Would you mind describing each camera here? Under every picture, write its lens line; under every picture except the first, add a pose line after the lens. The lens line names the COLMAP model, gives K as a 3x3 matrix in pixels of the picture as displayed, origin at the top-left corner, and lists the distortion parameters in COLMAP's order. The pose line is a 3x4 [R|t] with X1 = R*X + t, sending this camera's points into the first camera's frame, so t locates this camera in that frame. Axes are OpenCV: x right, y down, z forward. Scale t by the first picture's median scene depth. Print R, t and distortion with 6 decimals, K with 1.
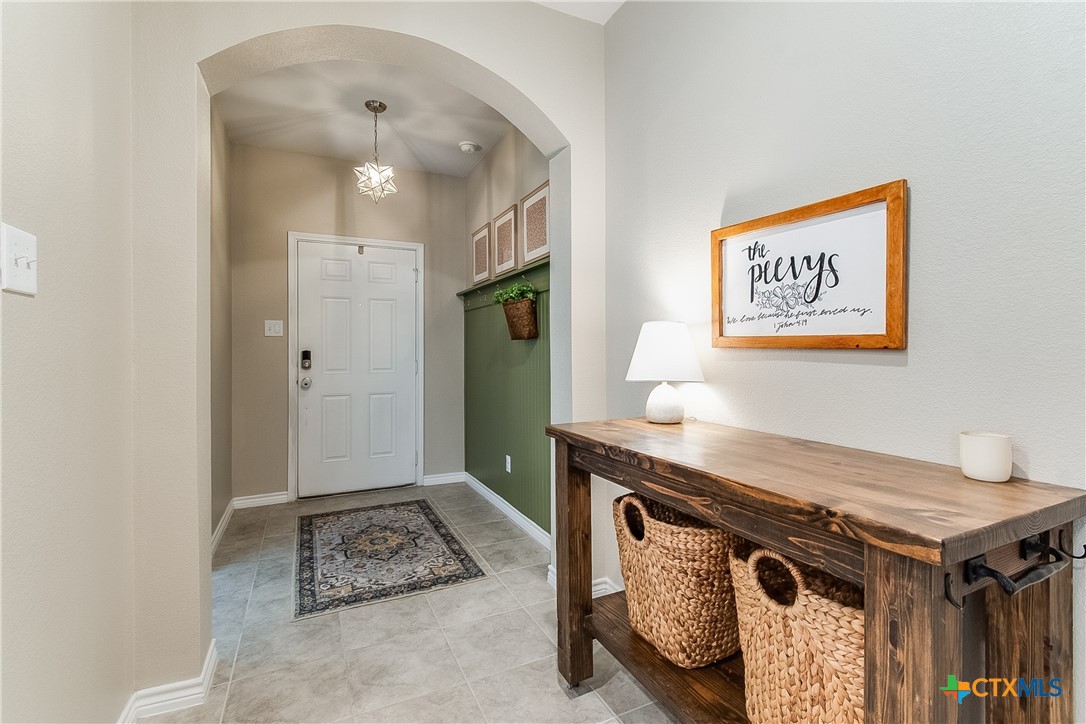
lens RADIAL K [[485.4, 0, 551.2], [0, 485.4, 351.4], [0, 0, 1]] dist [-0.001807, 0.001728]
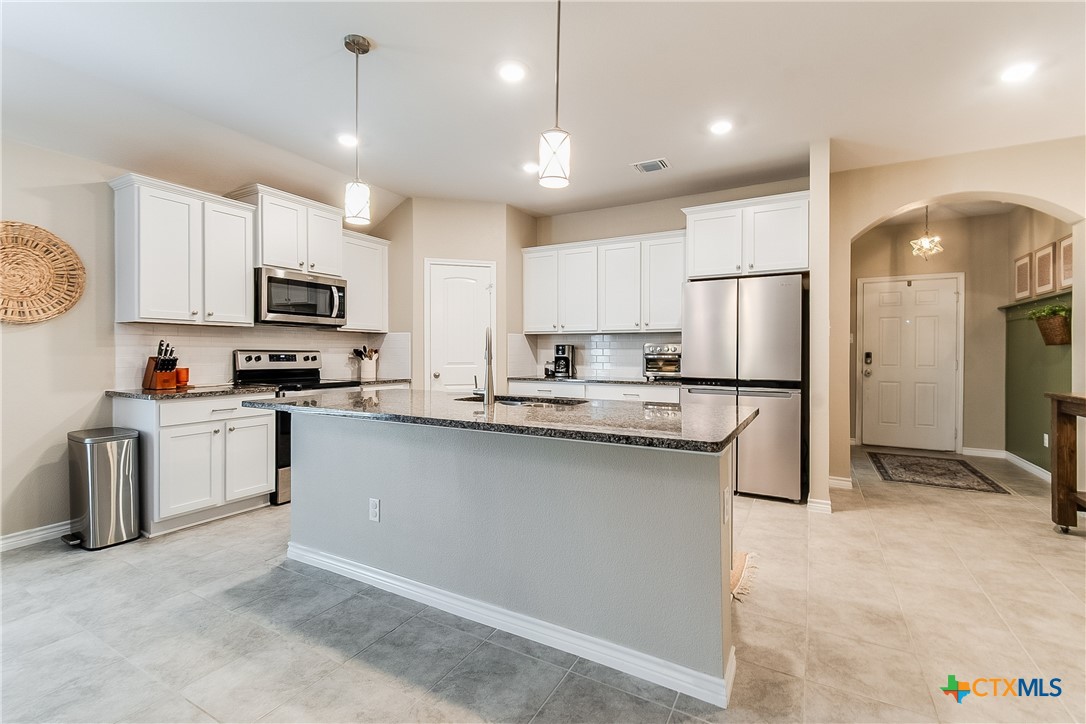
lens RADIAL K [[485.4, 0, 546.3], [0, 485.4, 352.1], [0, 0, 1]] dist [-0.001807, 0.001728]
pose [[0.566586, 0.007234, -0.823971, 0.250600], [-0.010642, 0.999942, 0.001461, 0.008227], [0.823934, 0.007941, 0.566630, -0.943131]]
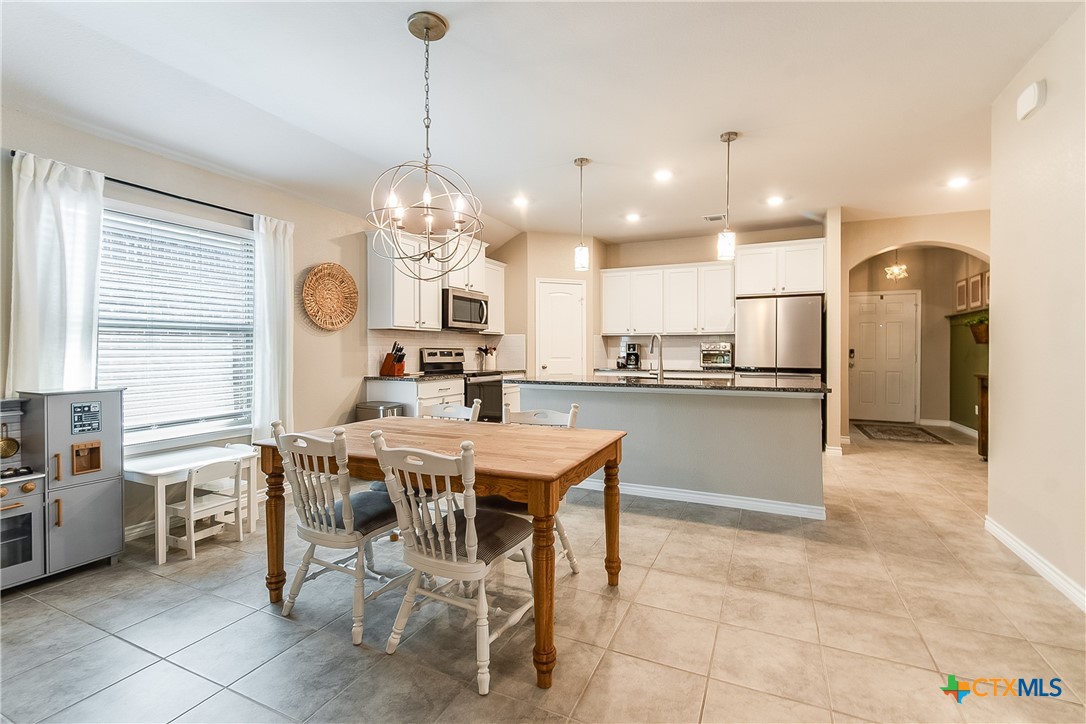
lens RADIAL K [[487.5, 0, 549.0], [0, 487.5, 352.2], [0, 0, 1]] dist [0.000639, 0.000662]
pose [[0.624868, 0.008412, -0.780685, 0.392374], [-0.008418, 0.999956, 0.004037, 0.017495], [0.780685, 0.004049, 0.624911, -1.646223]]
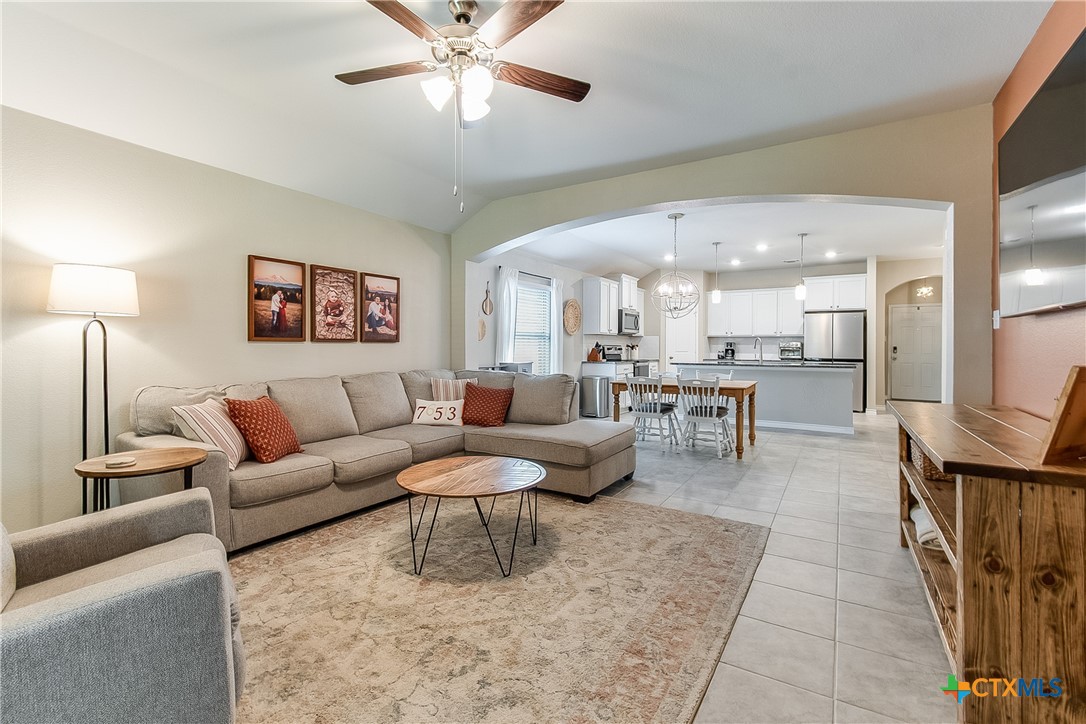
lens RADIAL K [[487.5, 0, 546.7], [0, 487.5, 347.9], [0, 0, 1]] dist [0.000639, 0.000662]
pose [[0.531237, 0.010614, -0.847157, 1.013785], [-0.012067, 0.999915, 0.004960, 0.020206], [0.847138, 0.007588, 0.531320, -2.745886]]
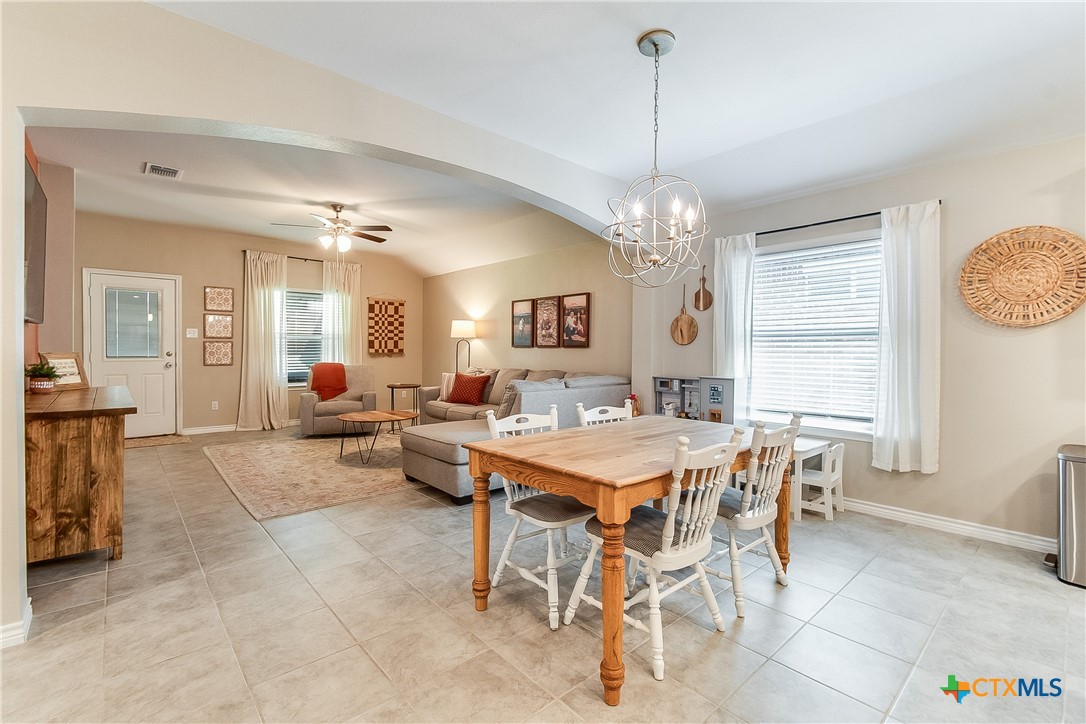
lens RADIAL K [[487.5, 0, 546.1], [0, 487.5, 356.7], [0, 0, 1]] dist [0.000639, 0.000662]
pose [[-0.966483, -0.000743, -0.256730, 0.041453], [-0.007123, 0.999688, 0.023920, 0.006917], [0.256632, 0.024947, -0.966187, -0.559229]]
